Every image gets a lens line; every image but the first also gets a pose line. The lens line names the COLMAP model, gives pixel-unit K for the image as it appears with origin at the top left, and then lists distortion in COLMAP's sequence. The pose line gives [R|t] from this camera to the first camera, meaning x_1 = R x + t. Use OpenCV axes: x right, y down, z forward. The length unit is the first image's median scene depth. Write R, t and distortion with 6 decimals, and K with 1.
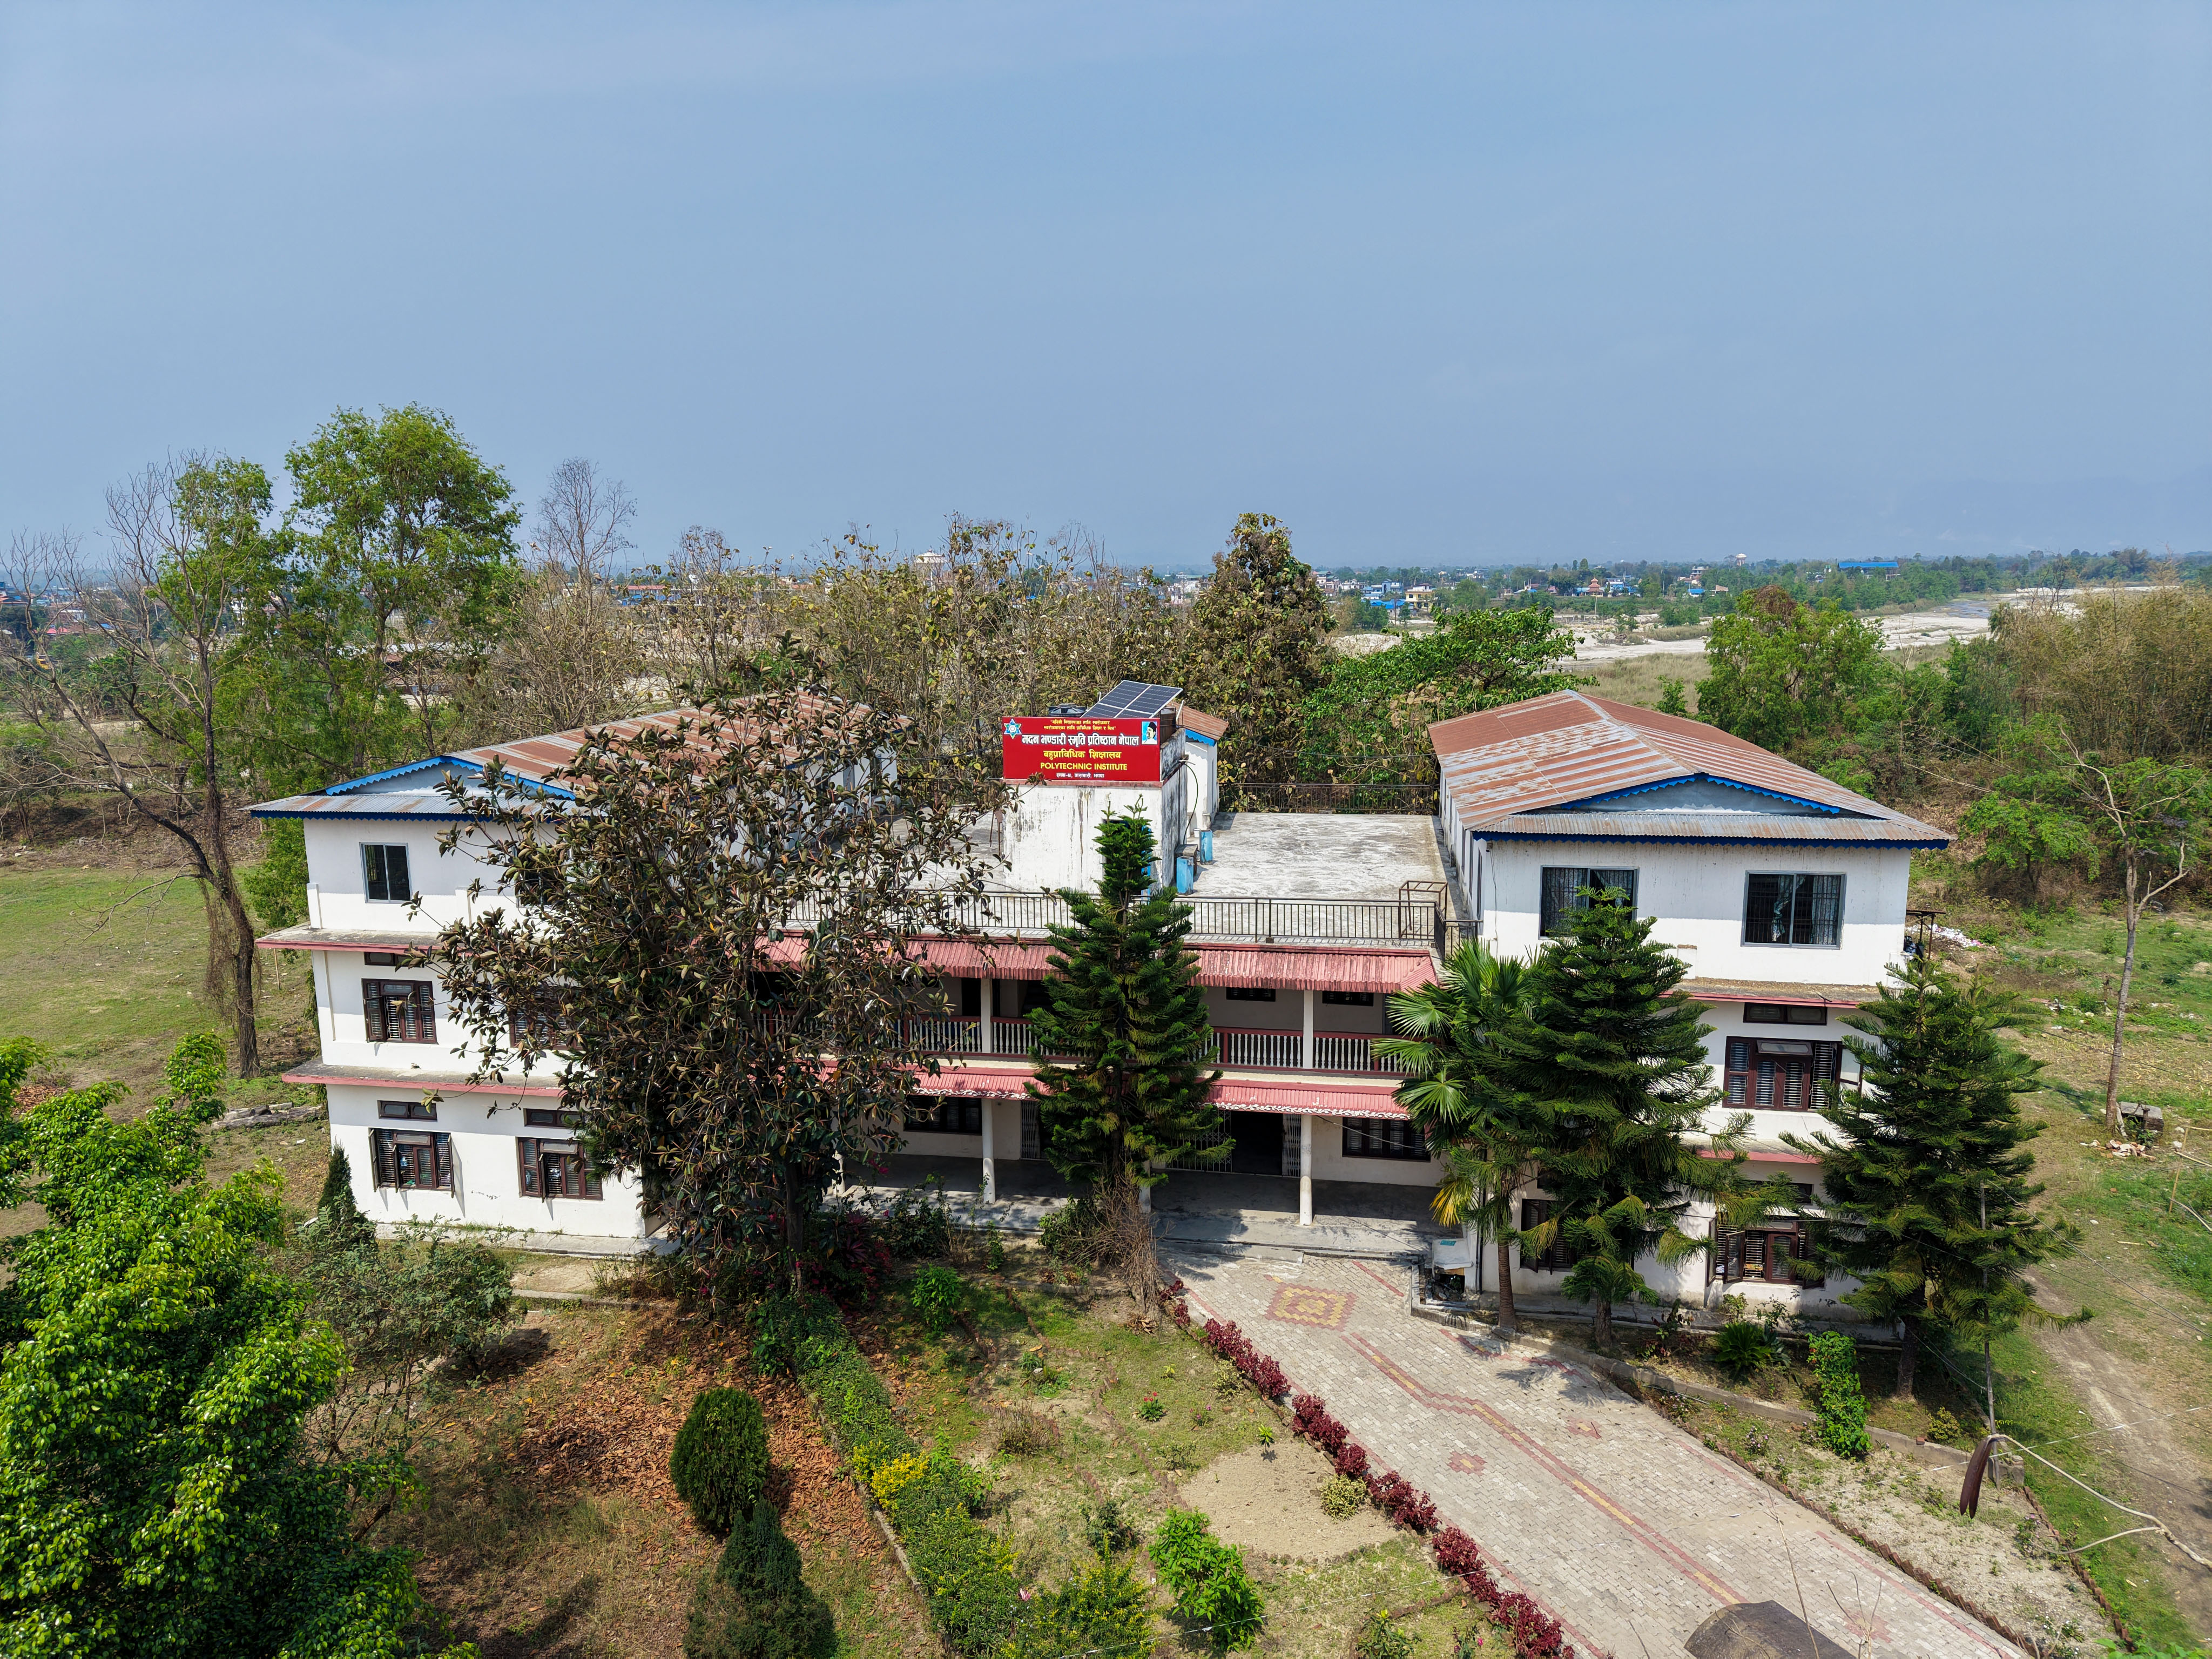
lens RADIAL K [[1475.5, 0, 1111.6], [0, 1475.5, 828.9], [0, 0, 1]] dist [0.042968, -0.048253]
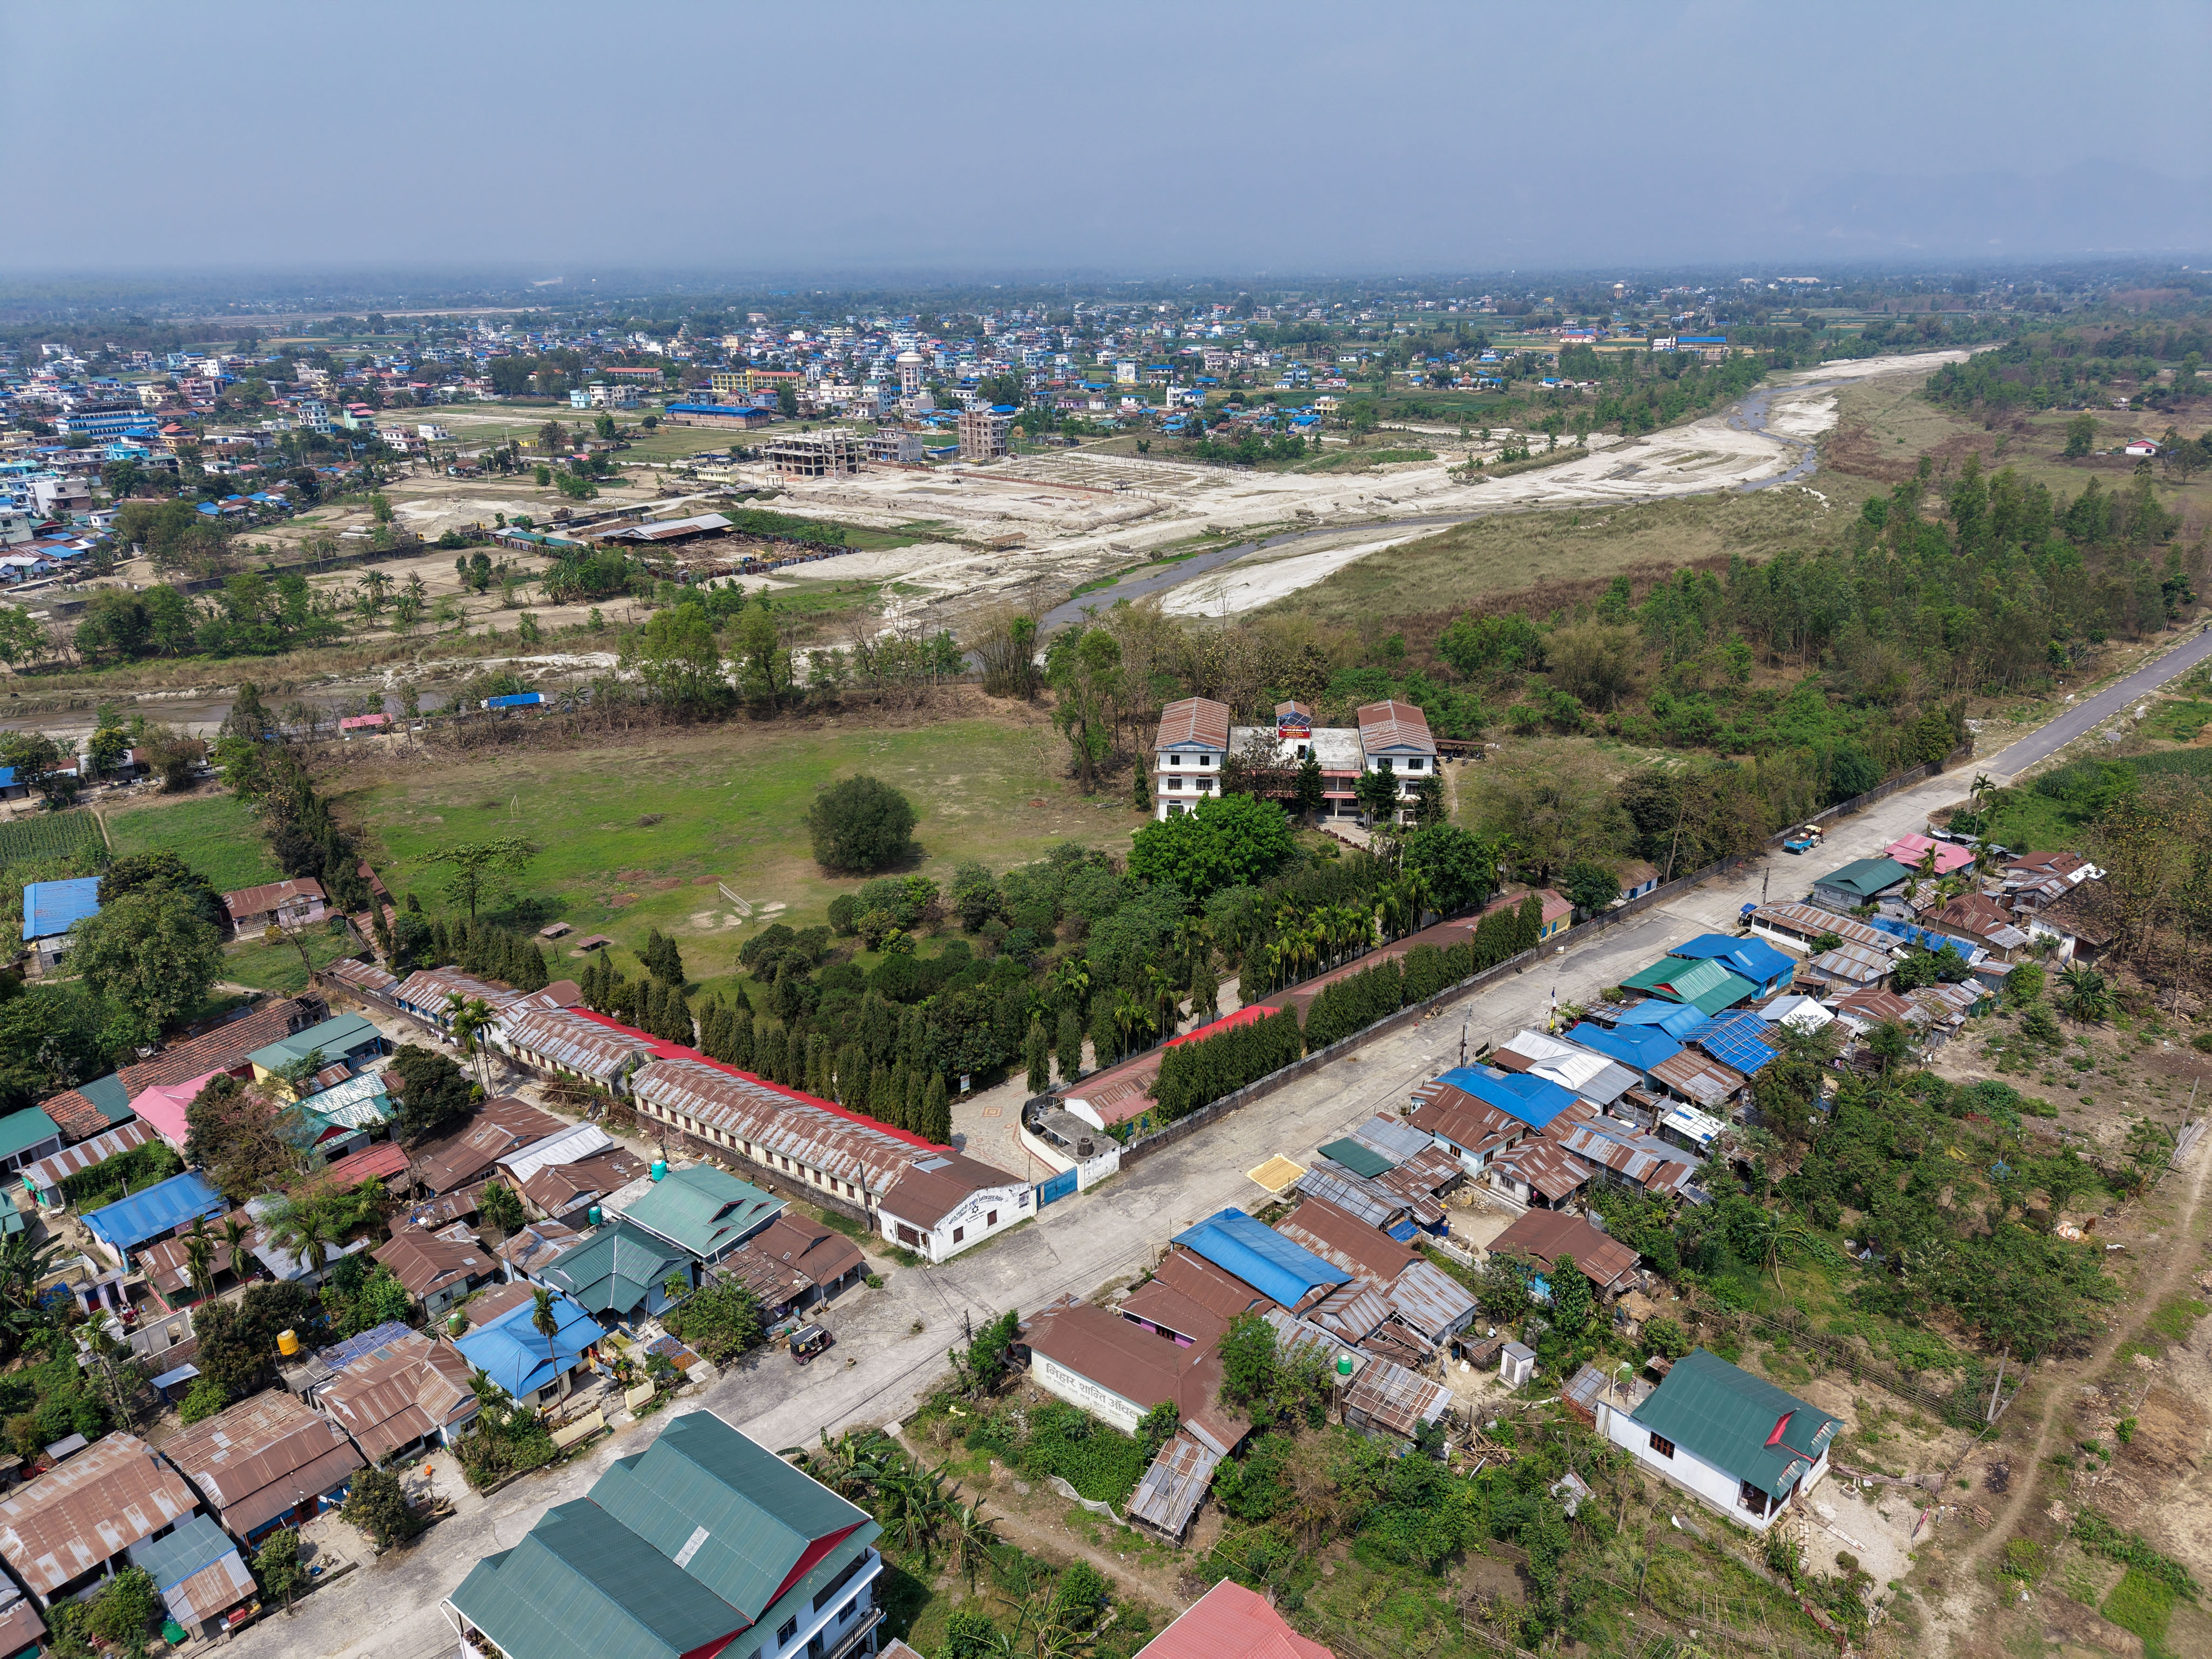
lens RADIAL K [[1475.5, 0, 1115.0], [0, 1475.5, 843.4], [0, 0, 1]] dist [0.042968, -0.048253]
pose [[0.996878, -0.028518, 0.073622, -1.194399], [0.013205, 0.979575, 0.200646, -0.821996], [-0.077840, -0.199047, 0.976894, -4.715578]]
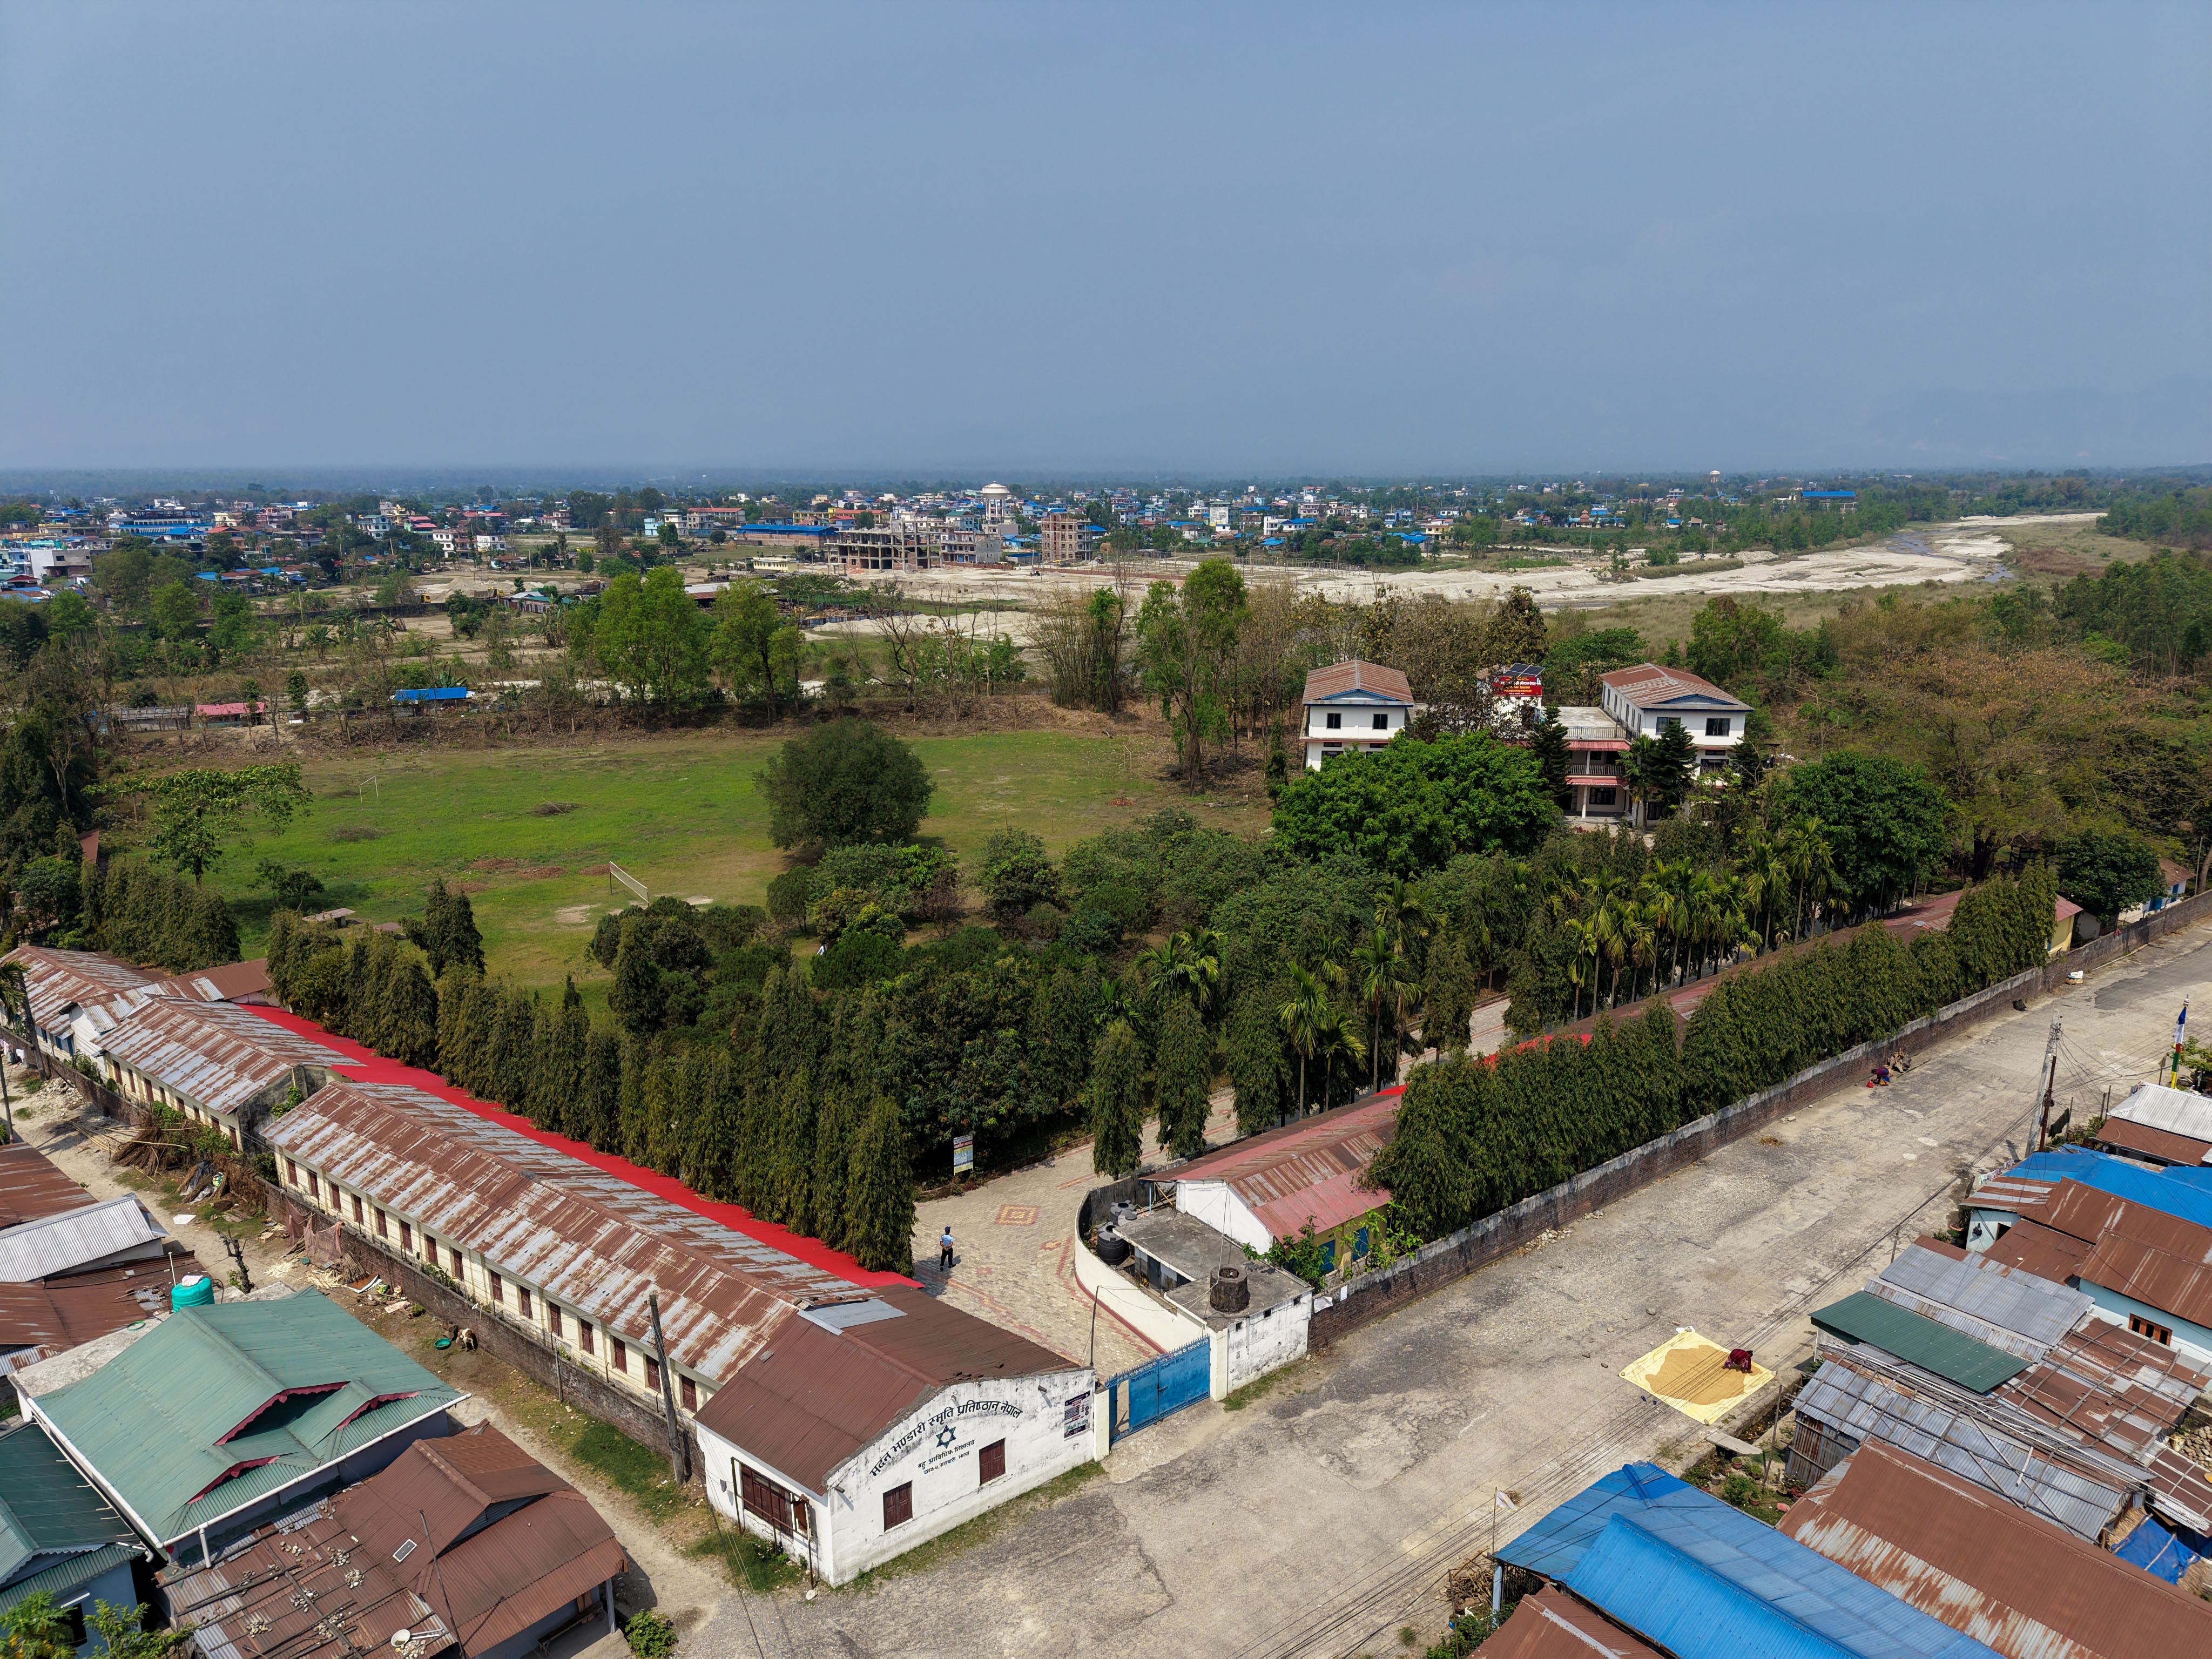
lens RADIAL K [[1475.5, 0, 1112.0], [0, 1475.5, 842.7], [0, 0, 1]] dist [0.042968, -0.048253]
pose [[0.999783, 0.001086, 0.020791, -1.172669], [-0.002566, 0.997451, 0.071305, 0.075840], [-0.020660, -0.071343, 0.997238, -2.783261]]
